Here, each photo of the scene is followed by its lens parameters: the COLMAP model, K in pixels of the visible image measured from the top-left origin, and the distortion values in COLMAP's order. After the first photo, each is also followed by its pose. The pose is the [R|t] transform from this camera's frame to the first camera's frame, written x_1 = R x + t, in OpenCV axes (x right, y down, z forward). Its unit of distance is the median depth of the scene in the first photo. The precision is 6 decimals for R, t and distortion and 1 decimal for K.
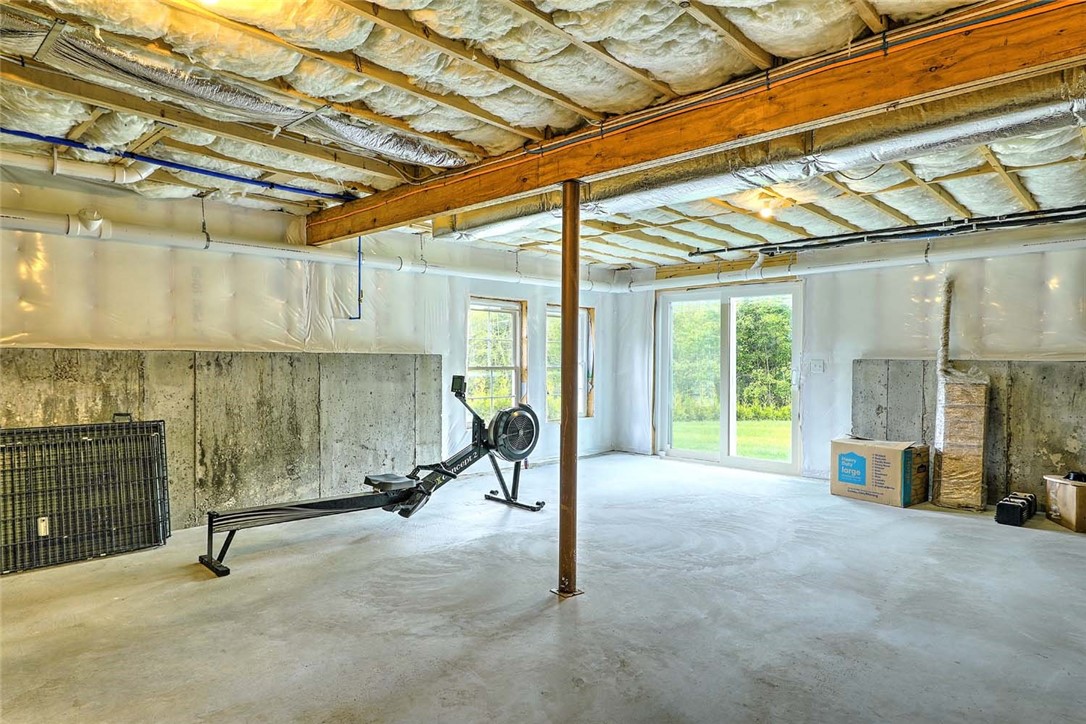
lens RADIAL K [[648.0, 0, 543.0], [0, 648.0, 362.0], [0, 0, 1]] dist [0.000211, 0.000011]
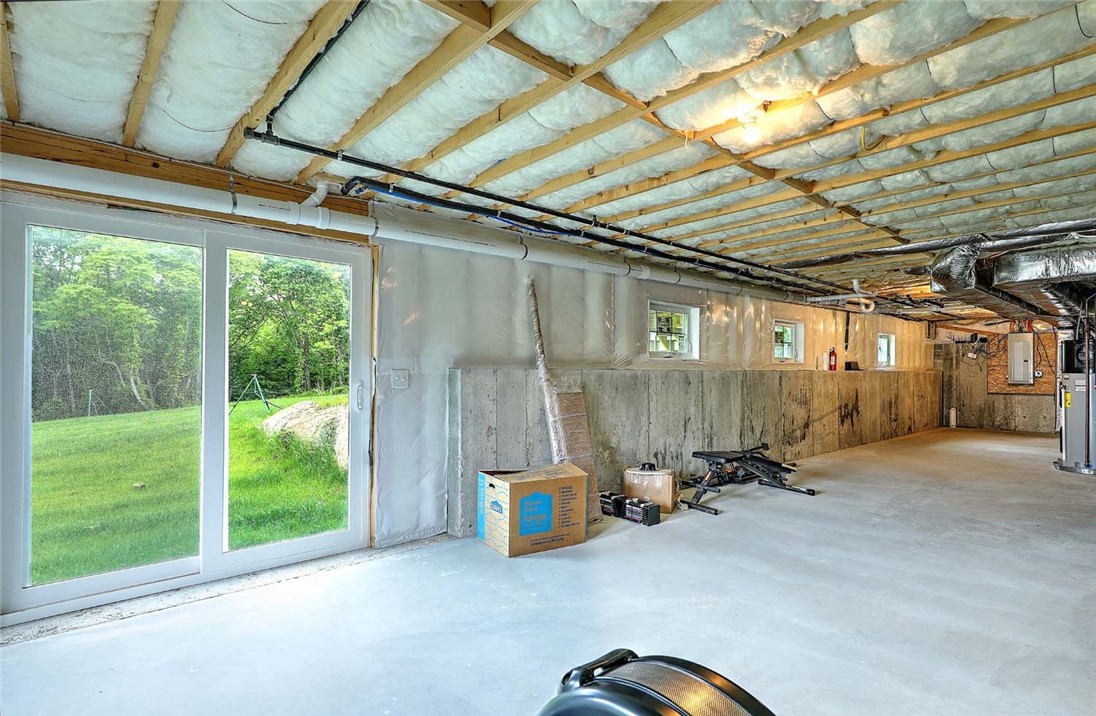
lens RADIAL K [[547.5, 0, 548.0], [0, 547.5, 358.0], [0, 0, 1]] dist [0.000316, 0.000031]
pose [[0.075629, 0.010346, 0.997082, -0.139543], [0.001876, 0.999943, -0.010518, -0.008615], [-0.997134, 0.002666, 0.075605, 0.825167]]
